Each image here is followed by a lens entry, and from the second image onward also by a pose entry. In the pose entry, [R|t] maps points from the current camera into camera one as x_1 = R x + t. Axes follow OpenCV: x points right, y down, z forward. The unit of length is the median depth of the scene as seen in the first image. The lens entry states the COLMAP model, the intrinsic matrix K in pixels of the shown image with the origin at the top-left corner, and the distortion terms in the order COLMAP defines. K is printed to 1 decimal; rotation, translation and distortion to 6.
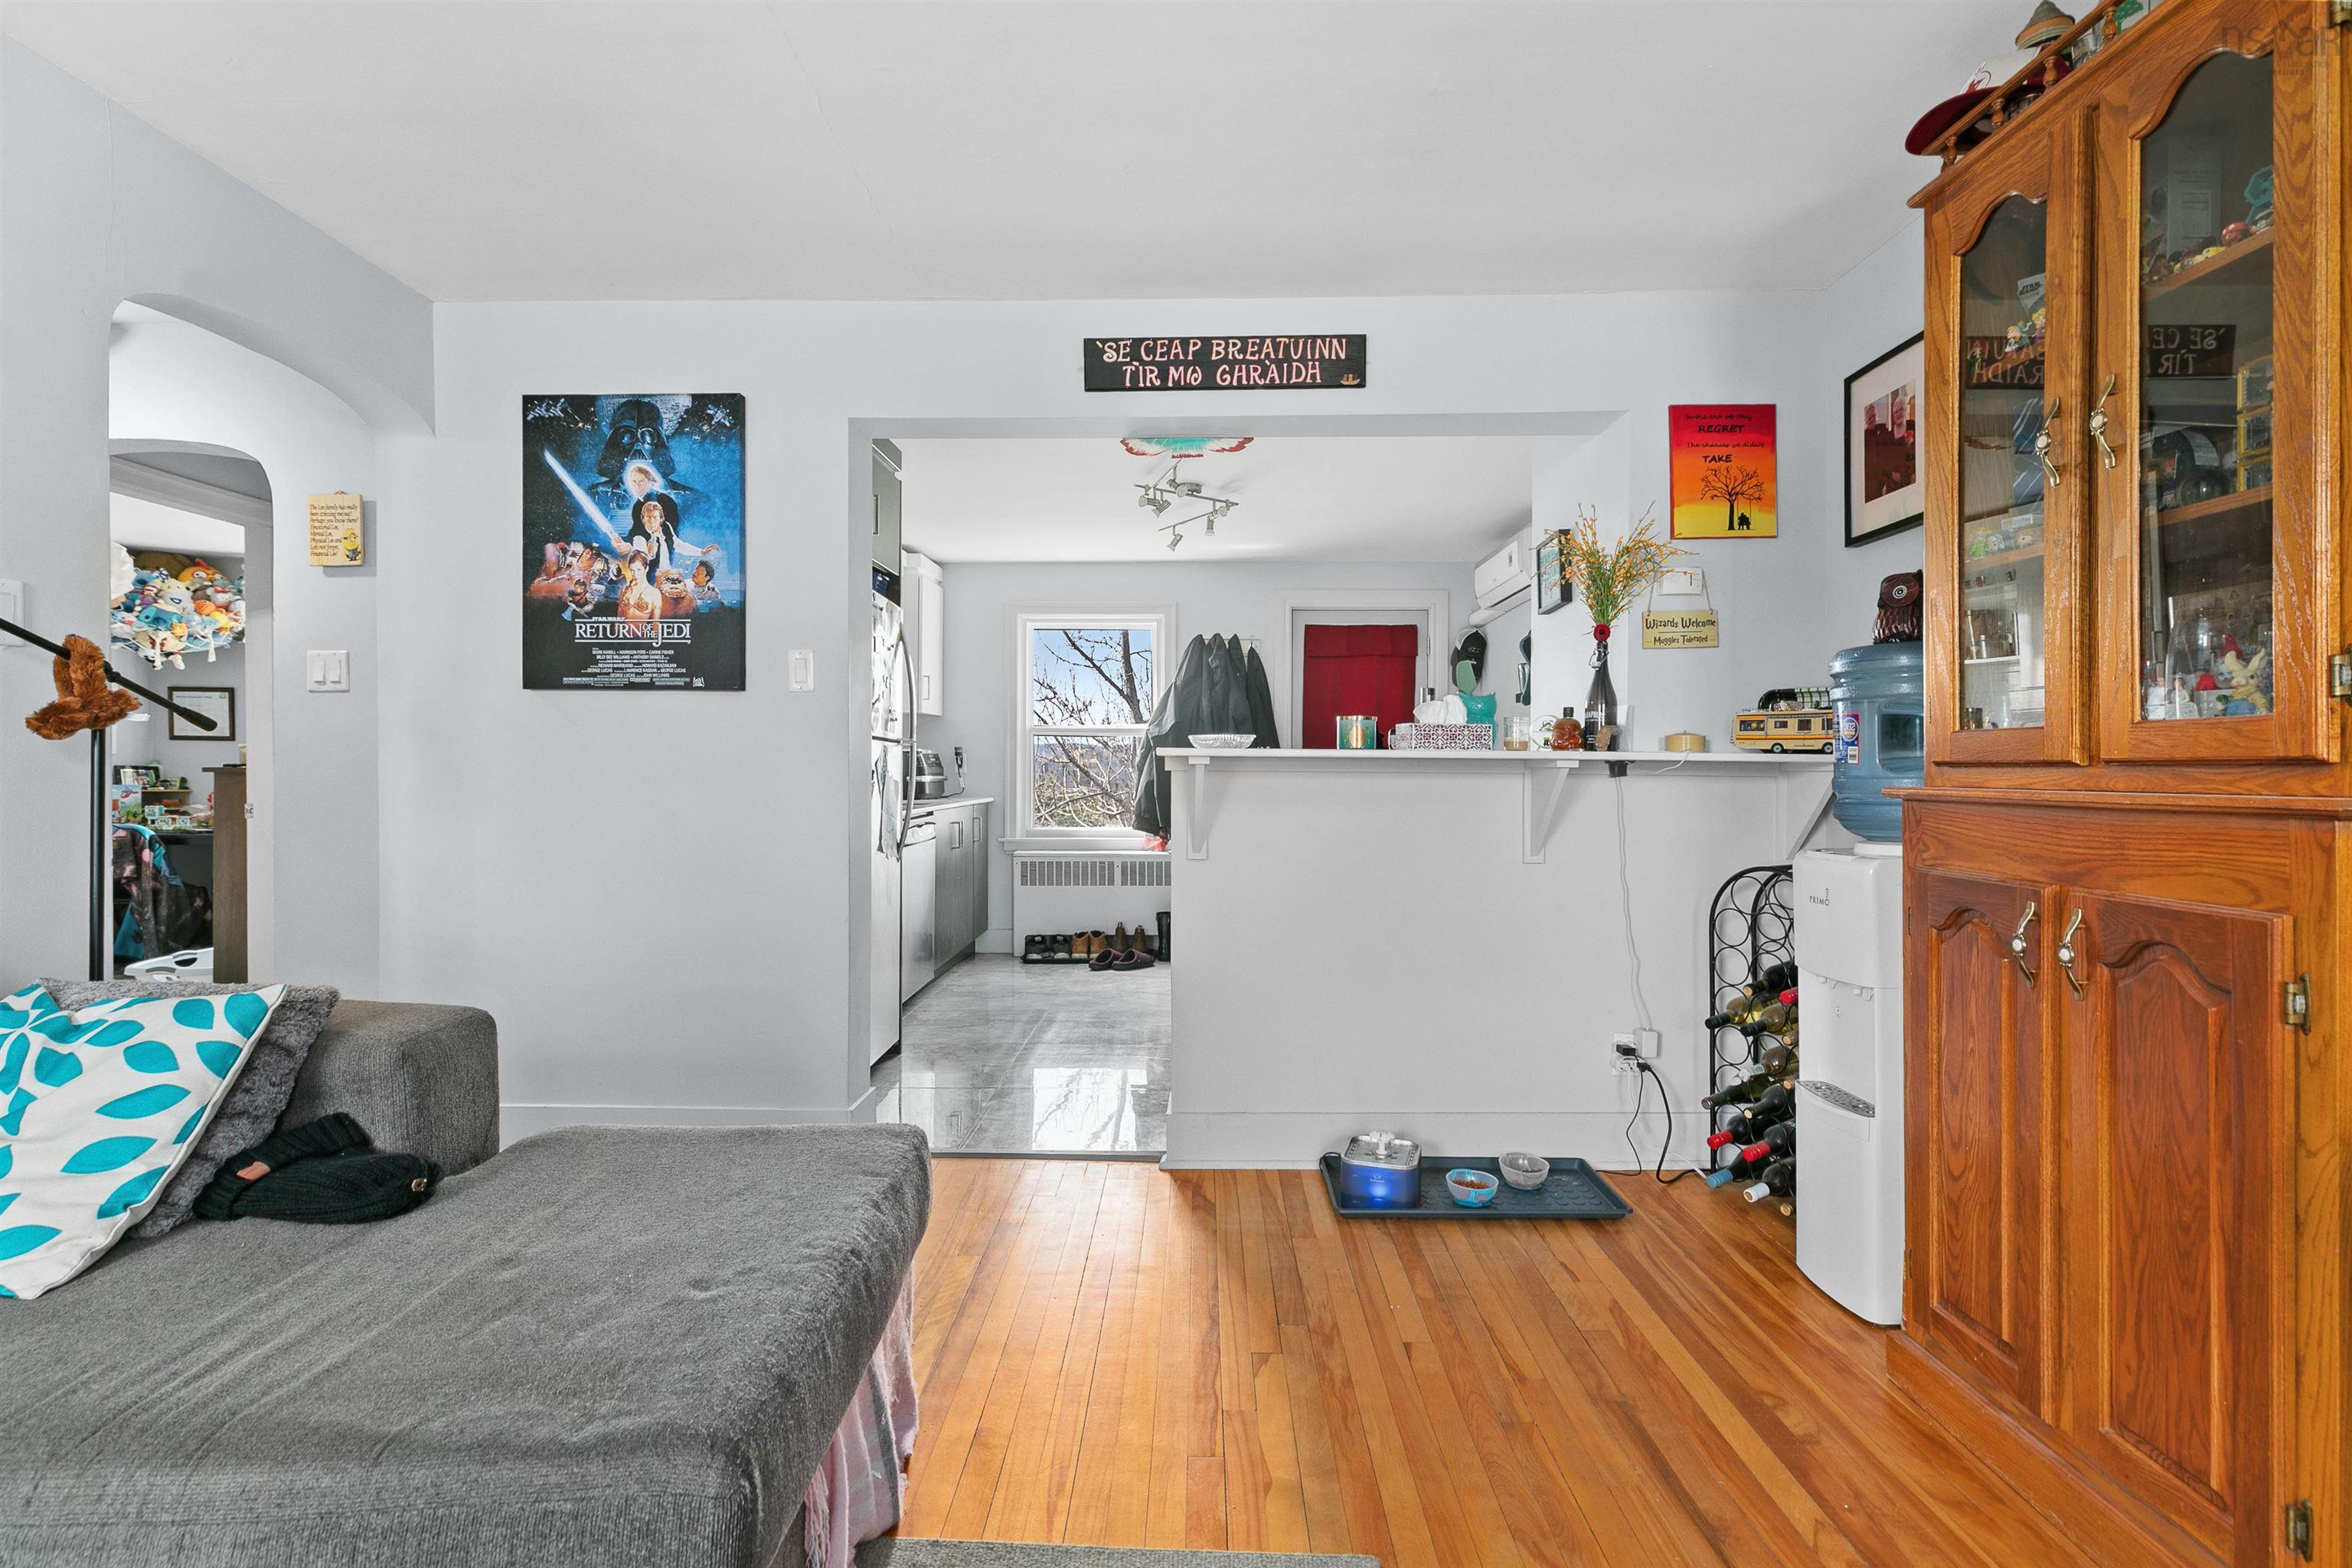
lens RADIAL K [[1057.6, 0, 1168.2], [0, 1057.6, 775.4], [0, 0, 1]] dist [0.001447, 0.000332]
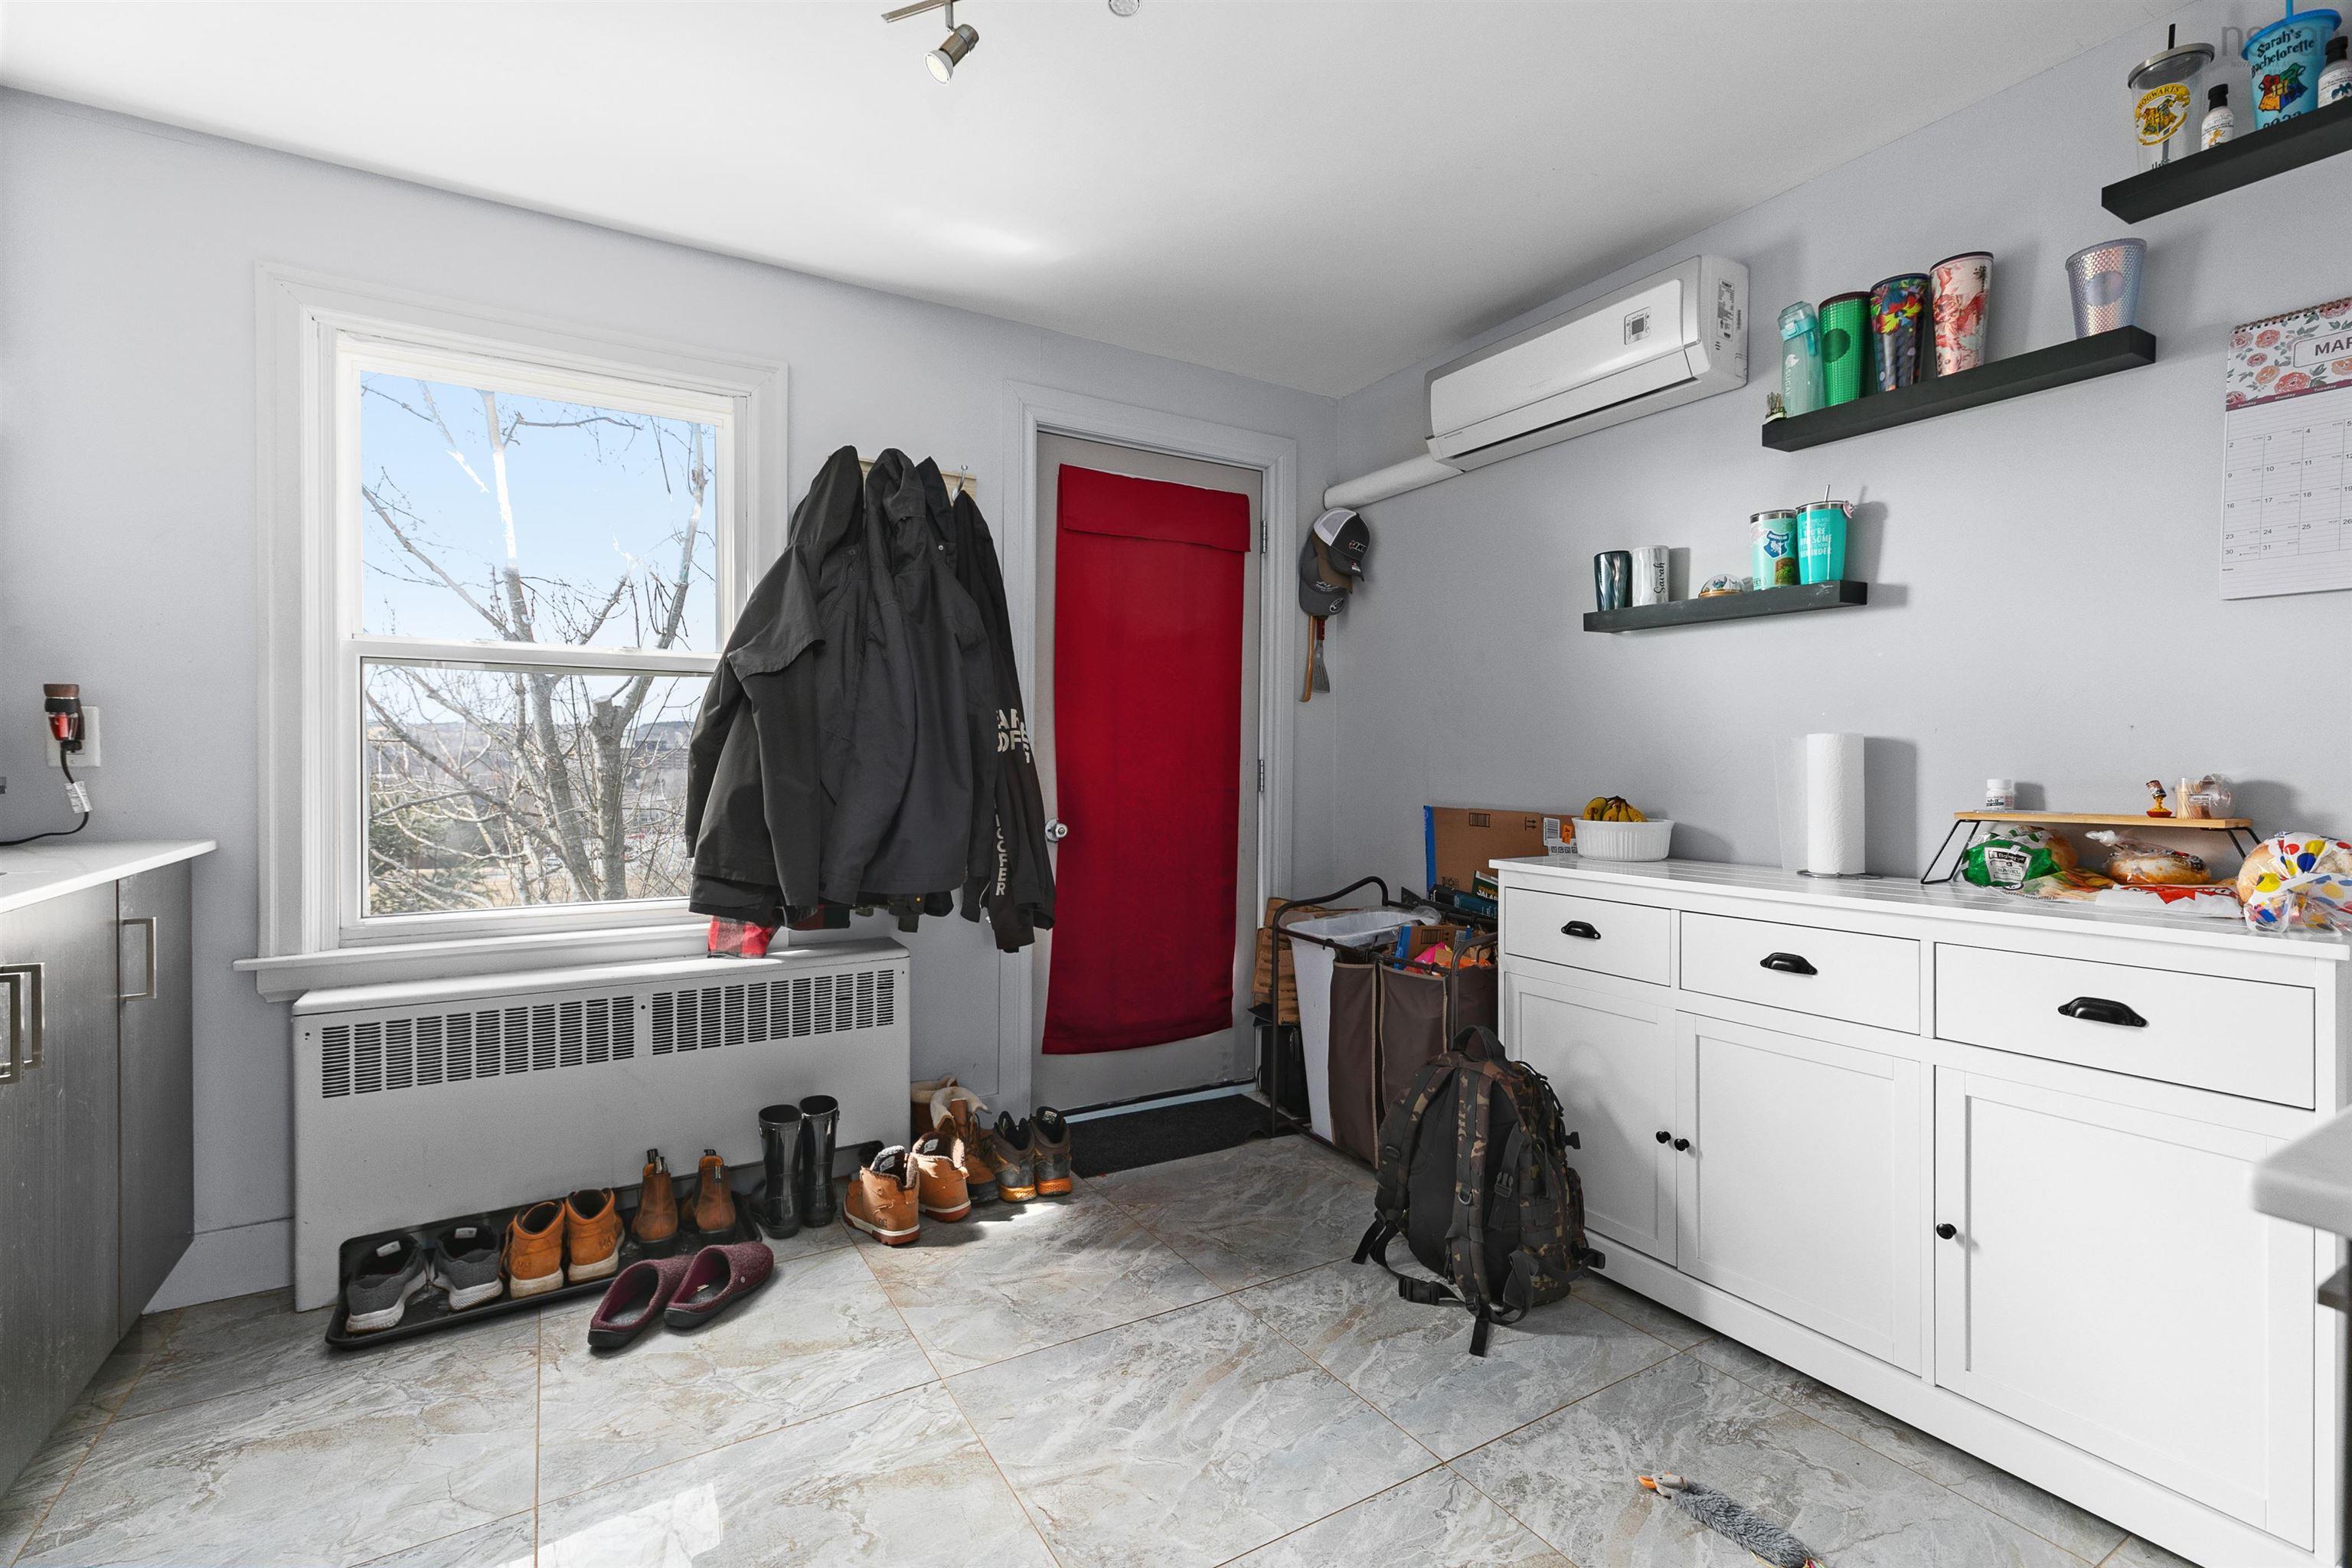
lens RADIAL K [[1057.6, 0, 1195.8], [0, 1057.6, 772.4], [0, 0, 1]] dist [0.001447, 0.000332]
pose [[0.852881, -0.006470, 0.522065, -0.076903], [0.003920, 0.999974, 0.005988, -0.001303], [-0.522090, -0.003060, 0.852885, 0.562760]]
